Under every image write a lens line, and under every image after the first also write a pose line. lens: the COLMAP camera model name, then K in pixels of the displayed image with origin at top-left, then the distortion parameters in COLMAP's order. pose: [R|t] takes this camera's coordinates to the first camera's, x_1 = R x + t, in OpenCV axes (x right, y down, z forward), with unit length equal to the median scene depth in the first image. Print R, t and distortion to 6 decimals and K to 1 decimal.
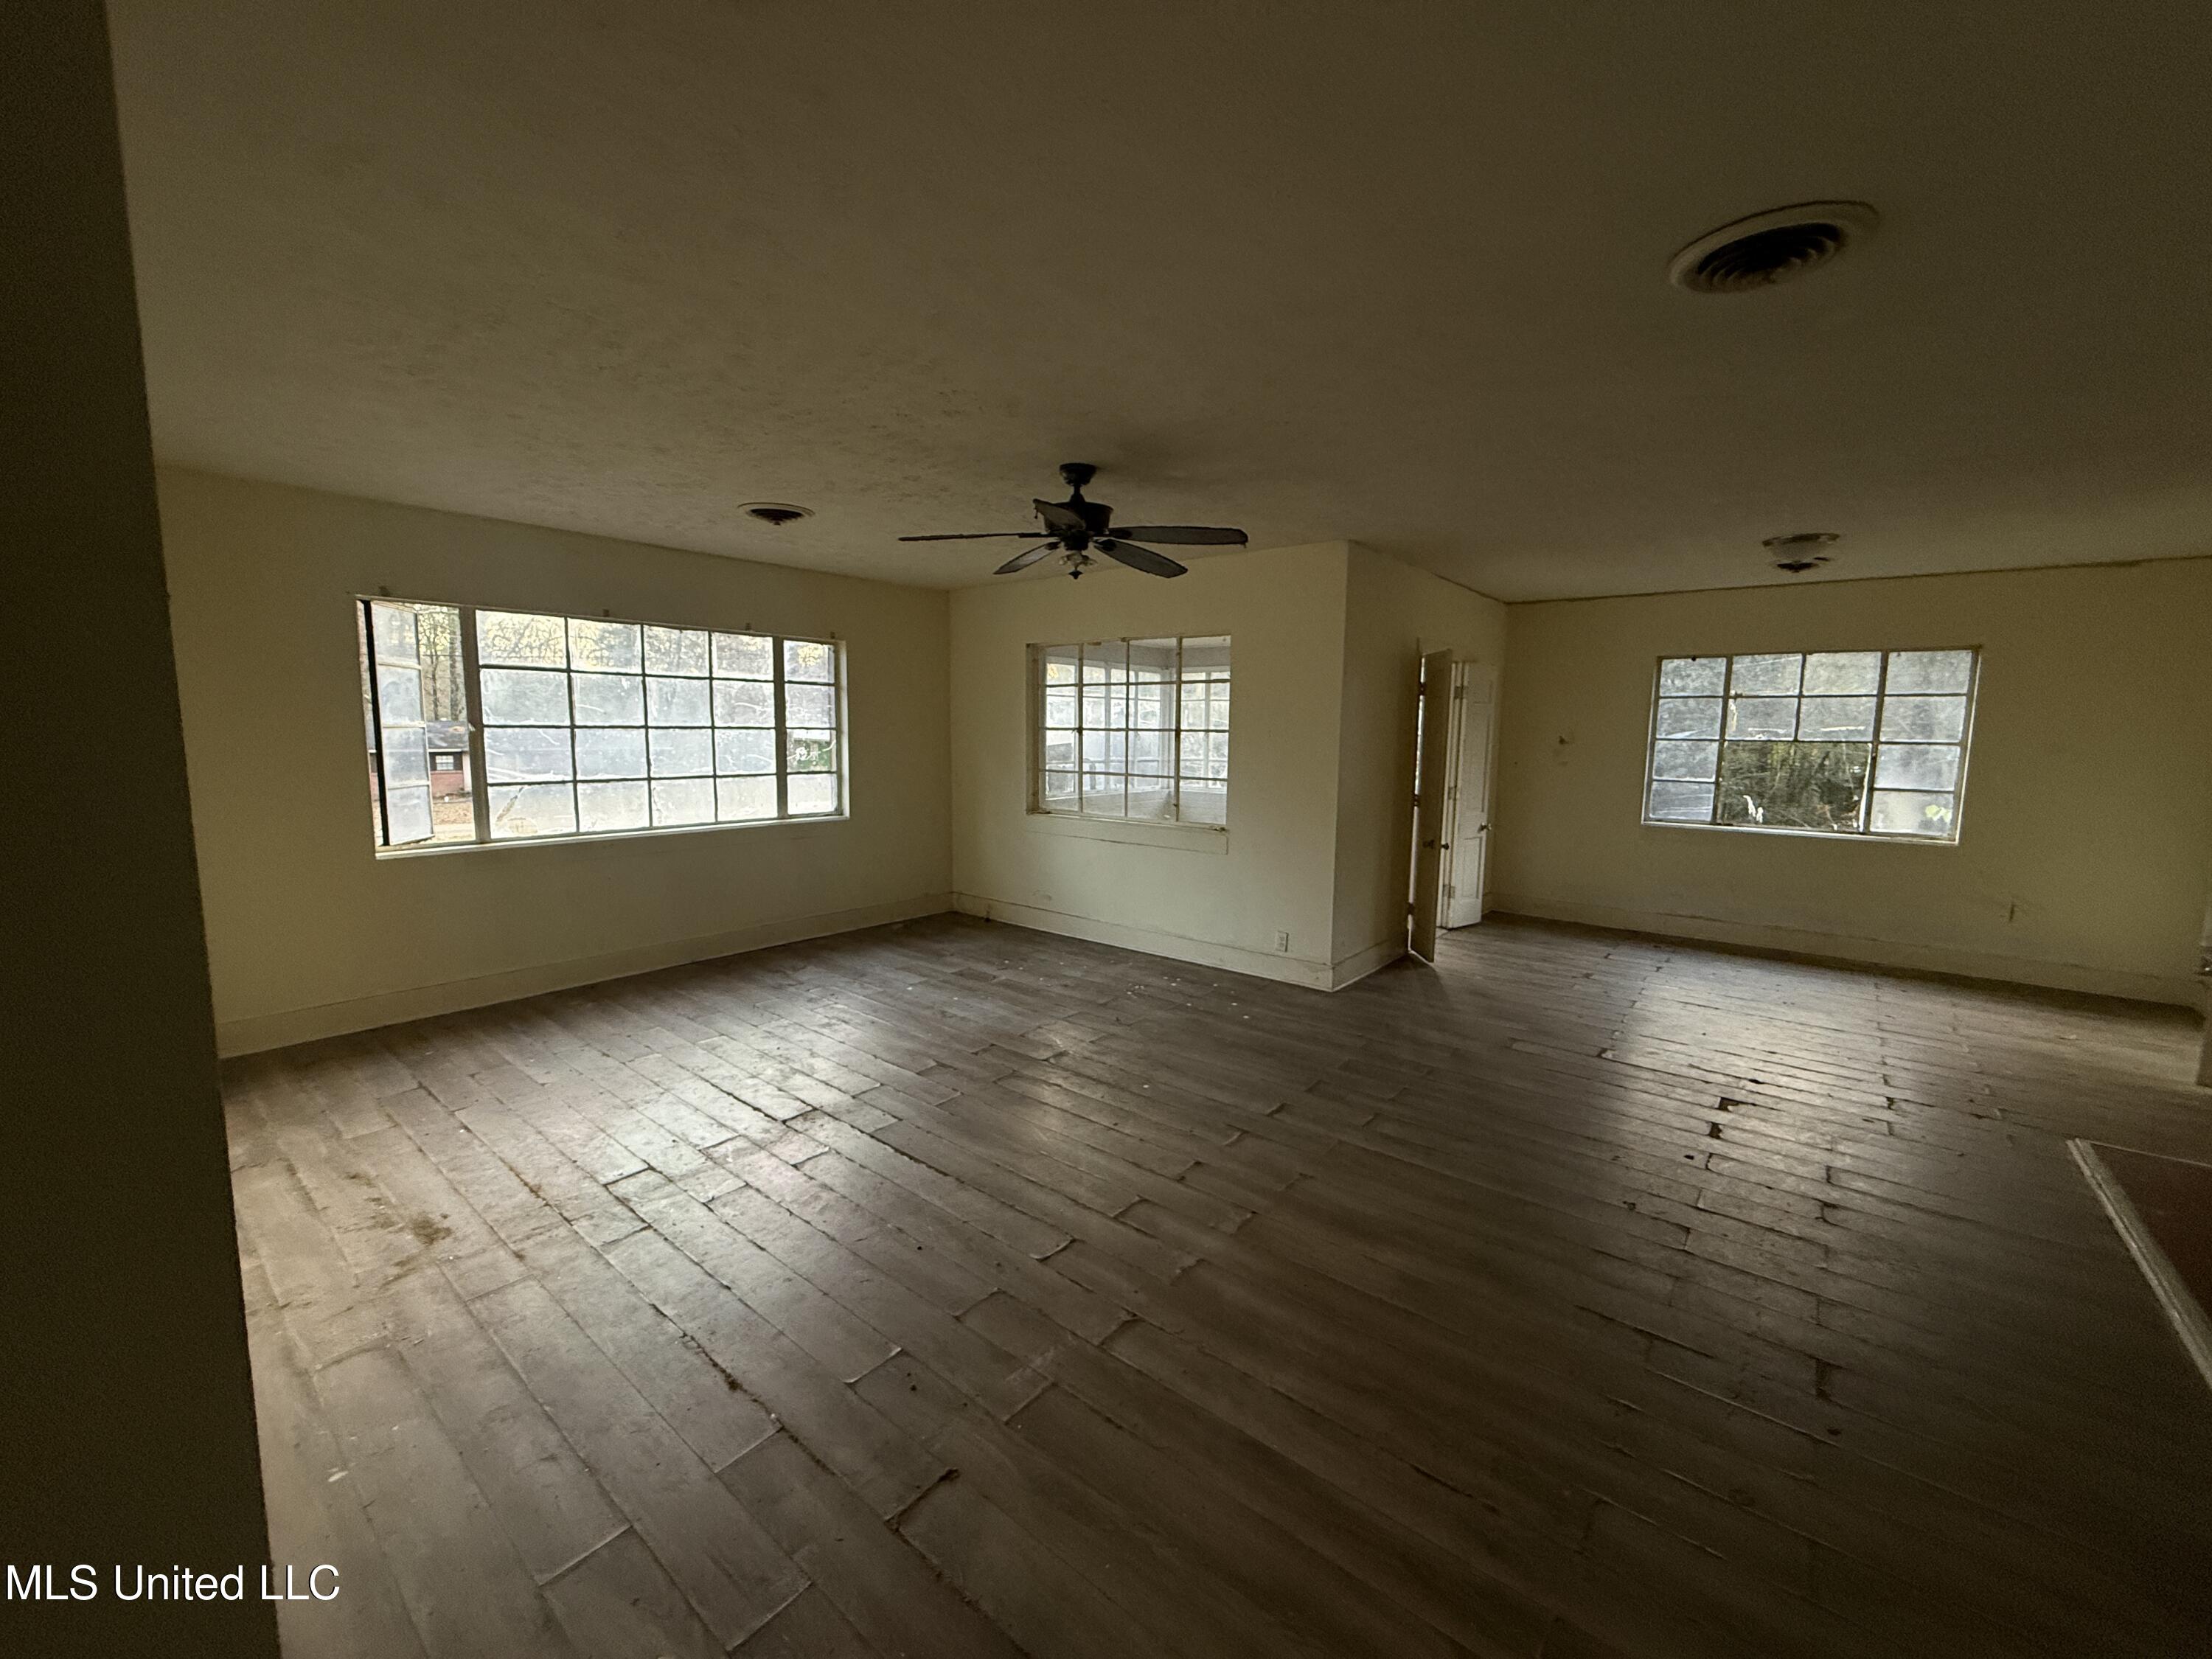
lens RADIAL K [[882.1, 0, 1103.2], [0, 882.1, 832.7], [0, 0, 1]] dist [-0.001106, -0.000146]
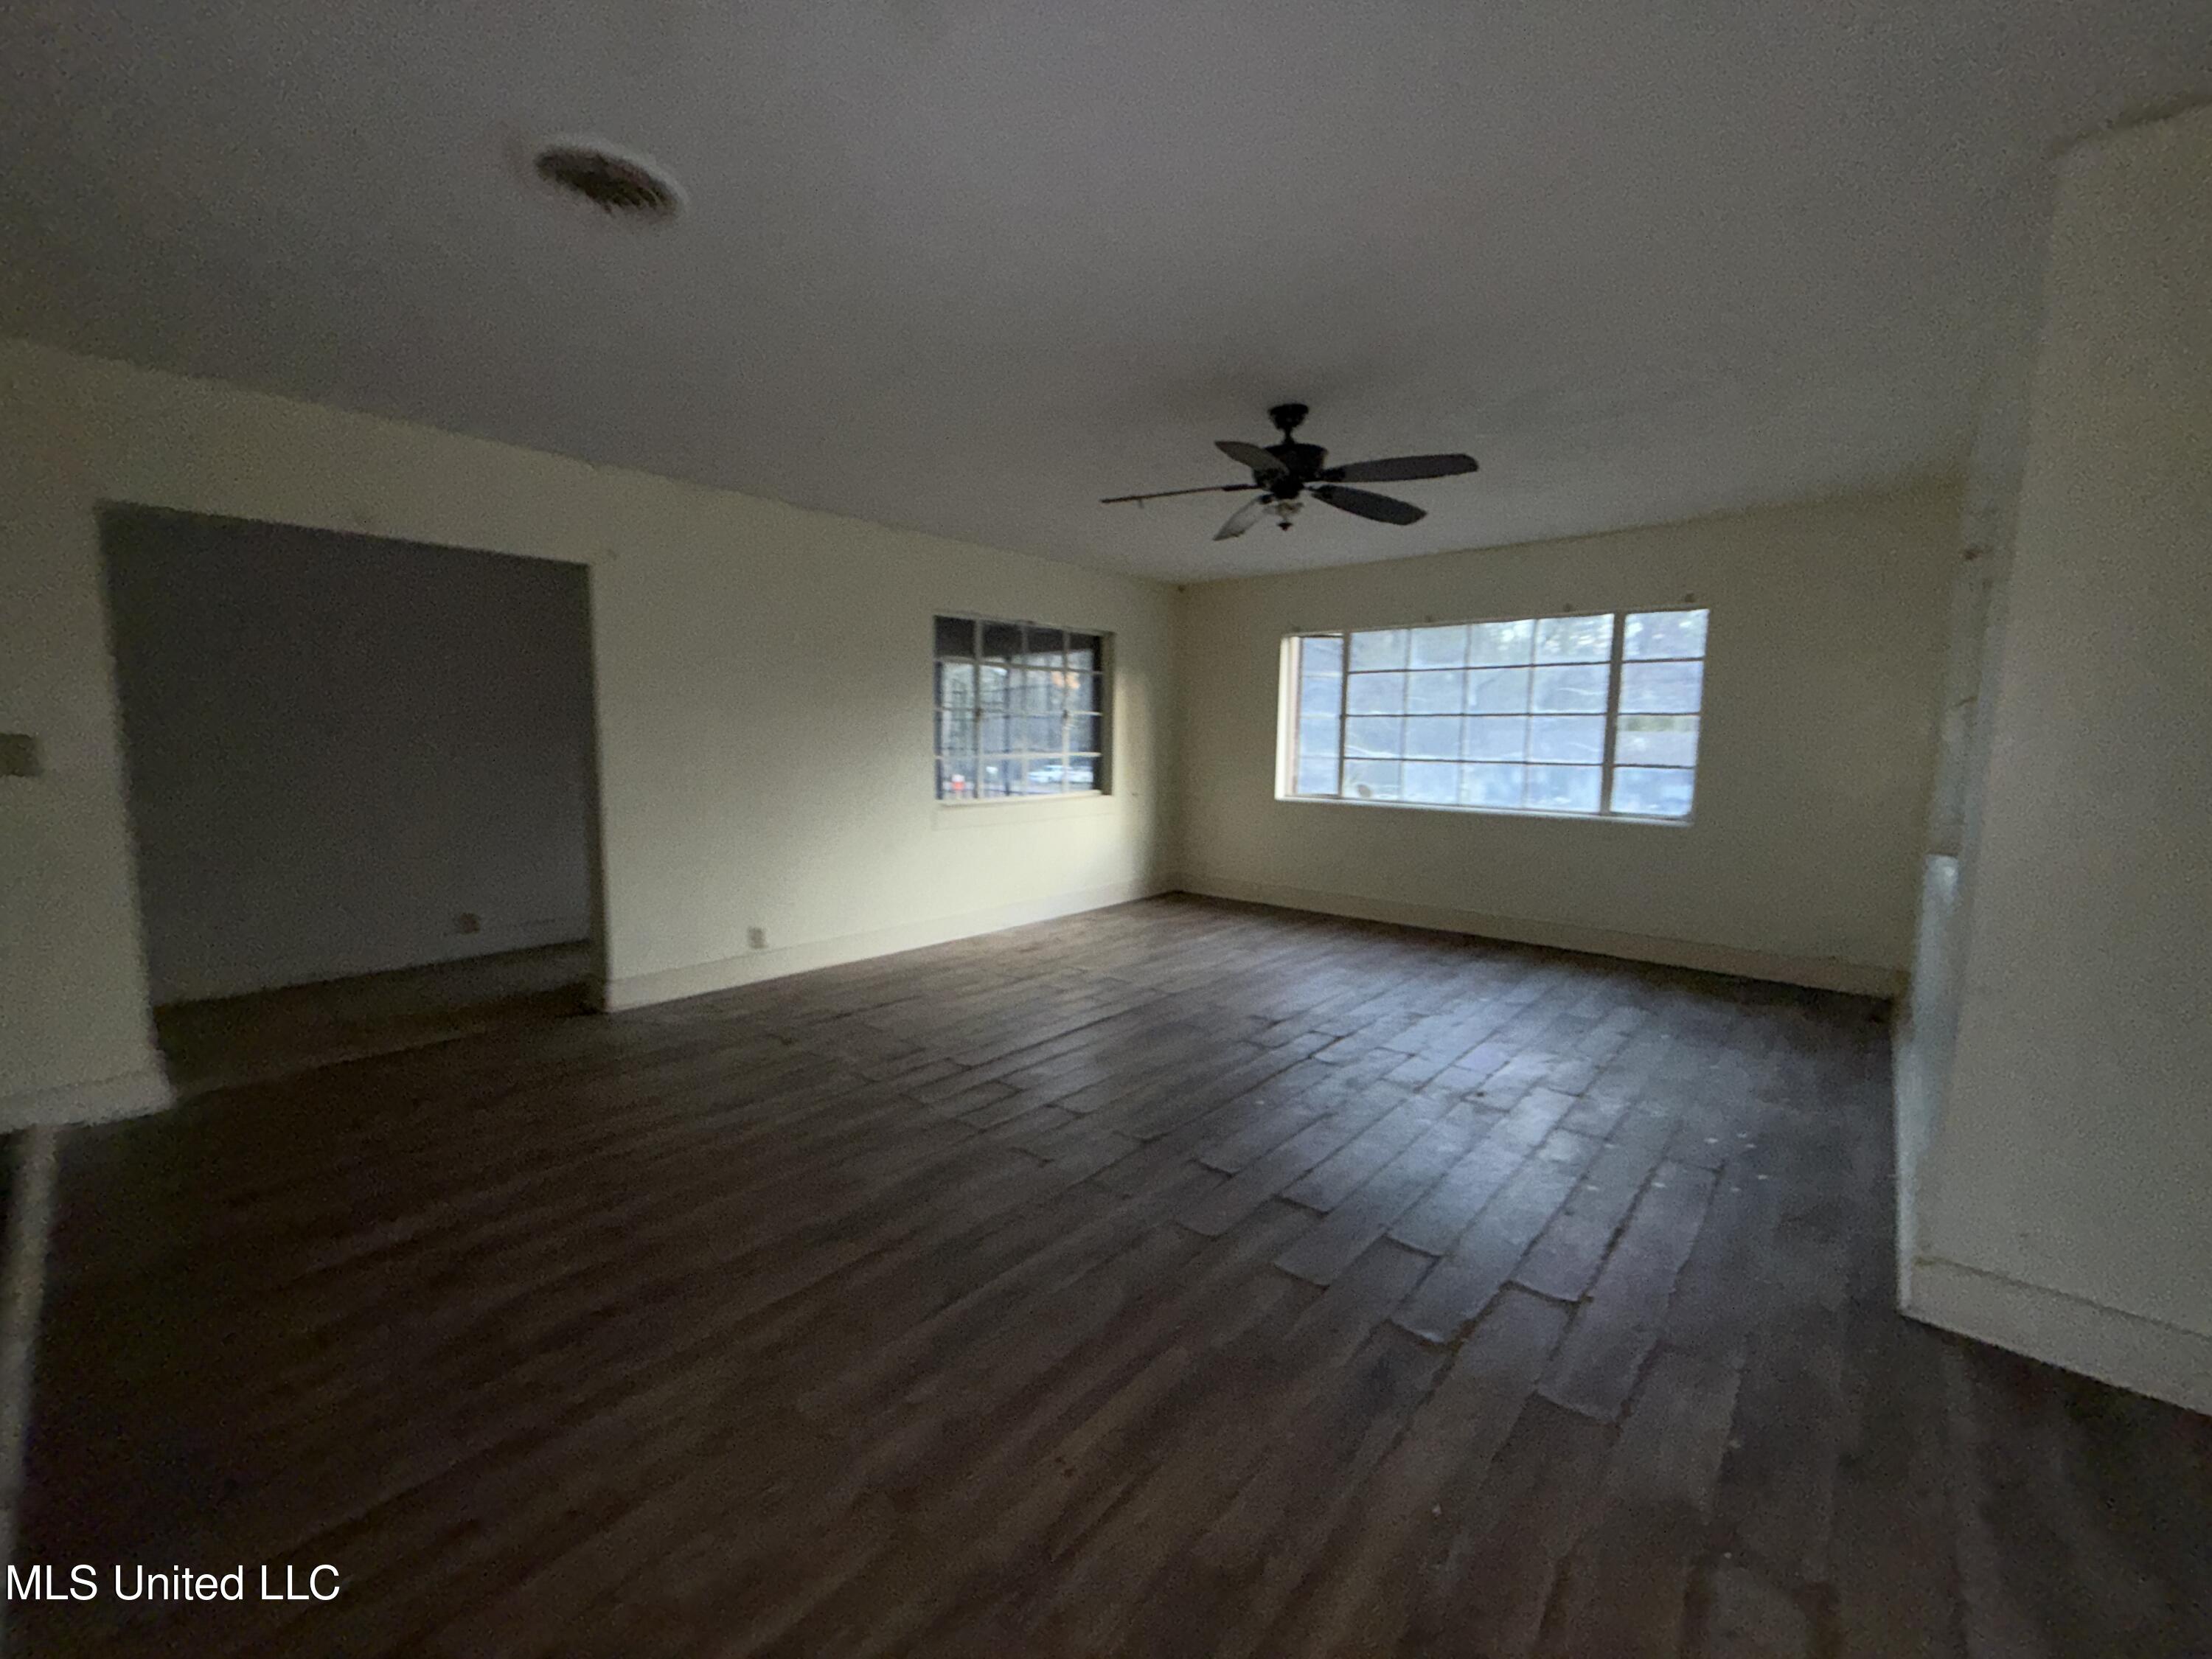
lens RADIAL K [[882.1, 0, 1098.9], [0, 882.1, 825.7], [0, 0, 1]] dist [-0.001106, -0.000146]
pose [[-0.041227, 0.093932, -0.994725, 0.624755], [-0.132132, 0.986315, 0.098614, -0.029389], [0.990374, 0.135501, -0.028251, 0.586251]]
